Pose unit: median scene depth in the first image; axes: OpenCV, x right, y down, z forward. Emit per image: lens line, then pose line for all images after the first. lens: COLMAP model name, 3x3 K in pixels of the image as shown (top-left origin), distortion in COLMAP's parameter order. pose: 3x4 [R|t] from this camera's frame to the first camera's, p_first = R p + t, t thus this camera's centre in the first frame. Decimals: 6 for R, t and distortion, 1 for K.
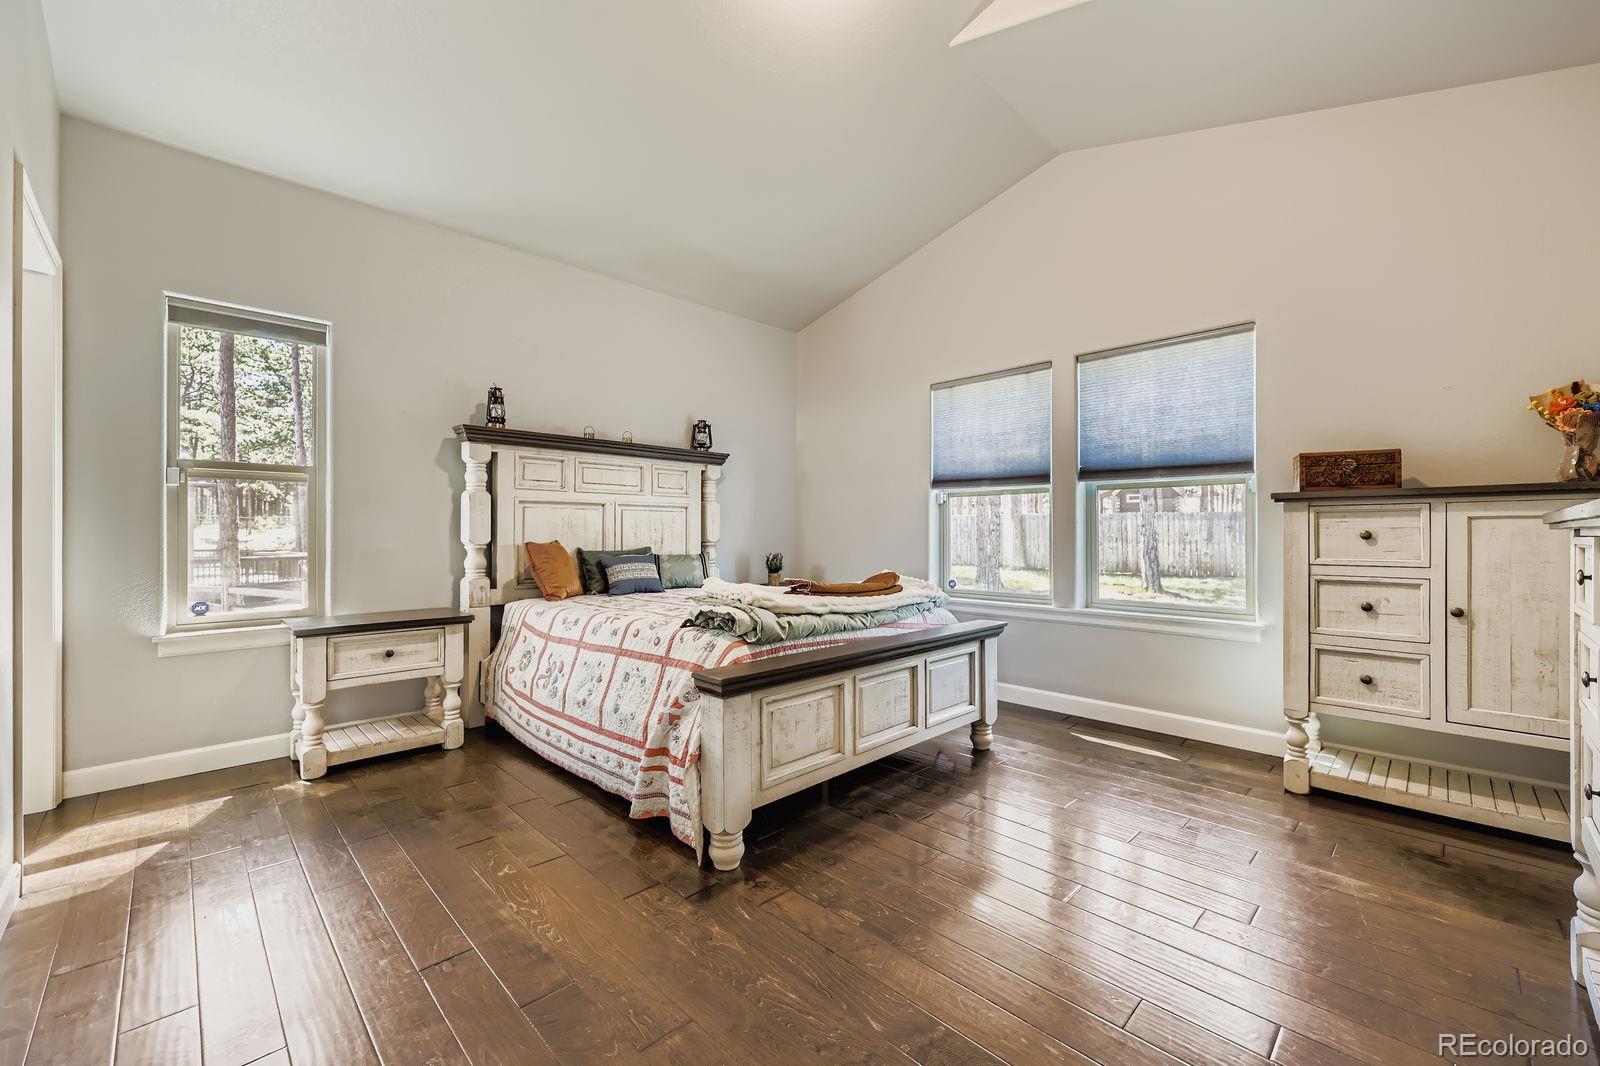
lens RADIAL K [[653.4, 0, 805.7], [0, 653.4, 528.6], [0, 0, 1]] dist [-0.001053, 0.000150]
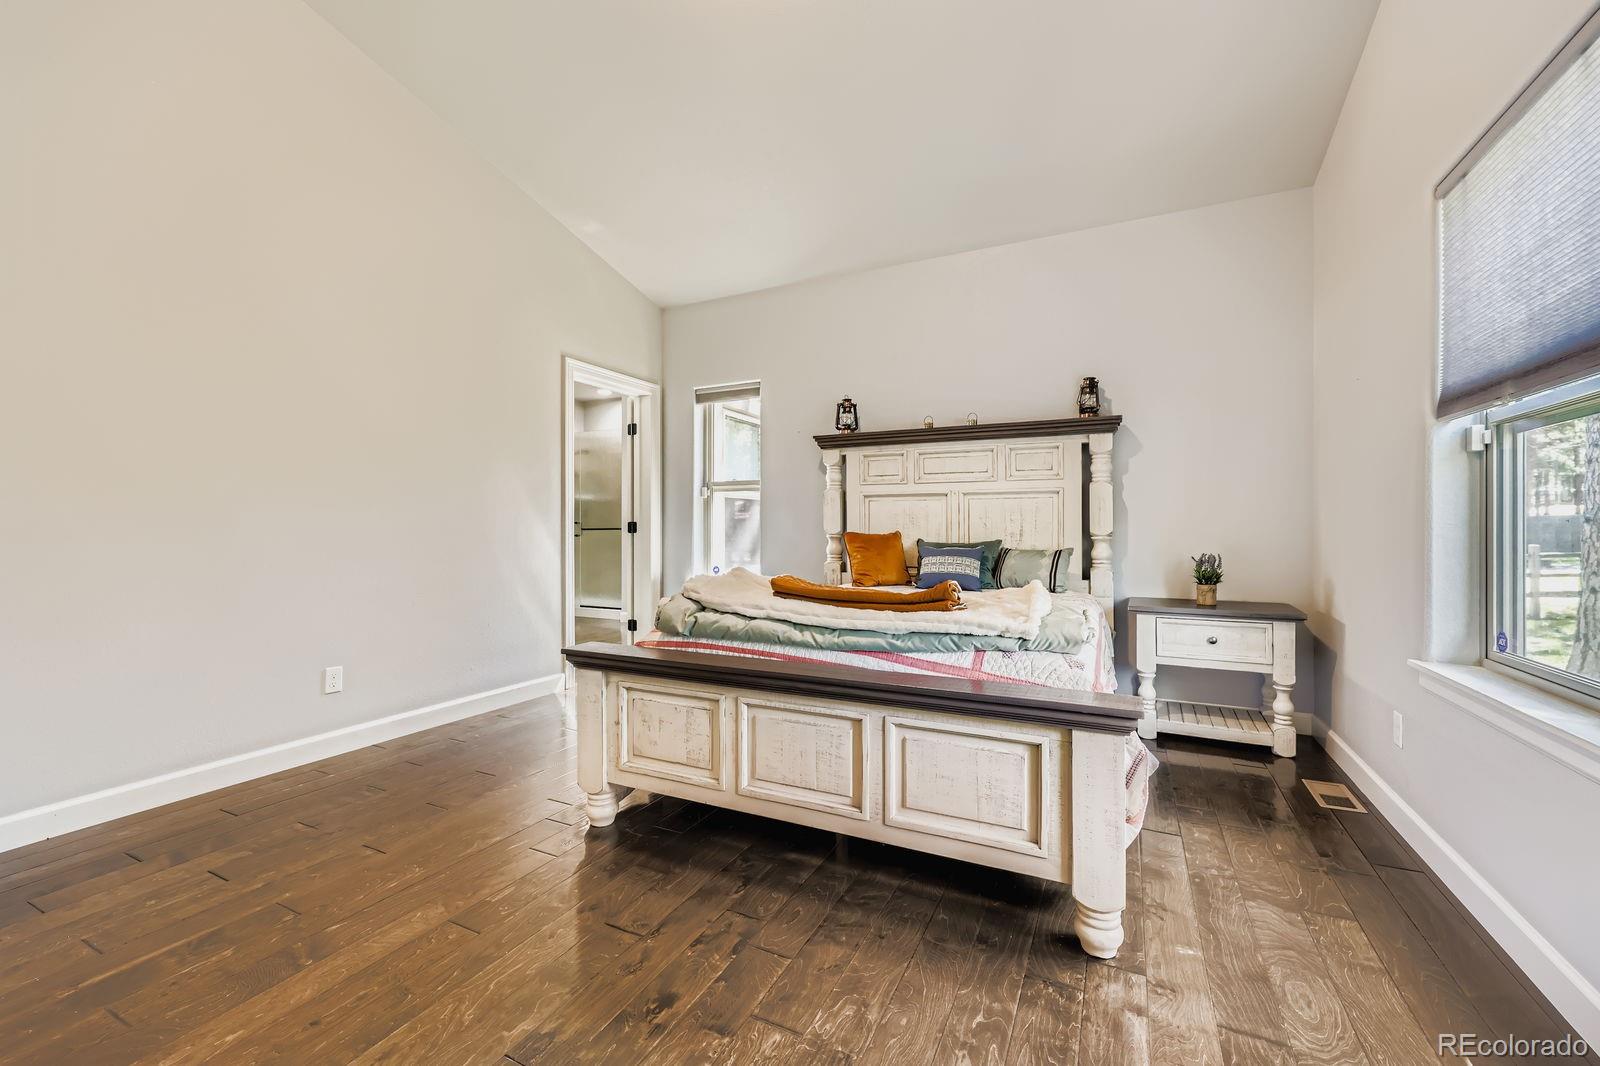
lens RADIAL K [[624.3, 0, 809.8], [0, 624.3, 539.0], [0, 0, 1]] dist [0.000088, -0.000030]
pose [[0.341644, 0.016540, -0.939684, 0.556178], [0.009053, 0.999741, 0.020888, 0.010029], [0.939786, -0.015643, 0.341406, 0.553515]]
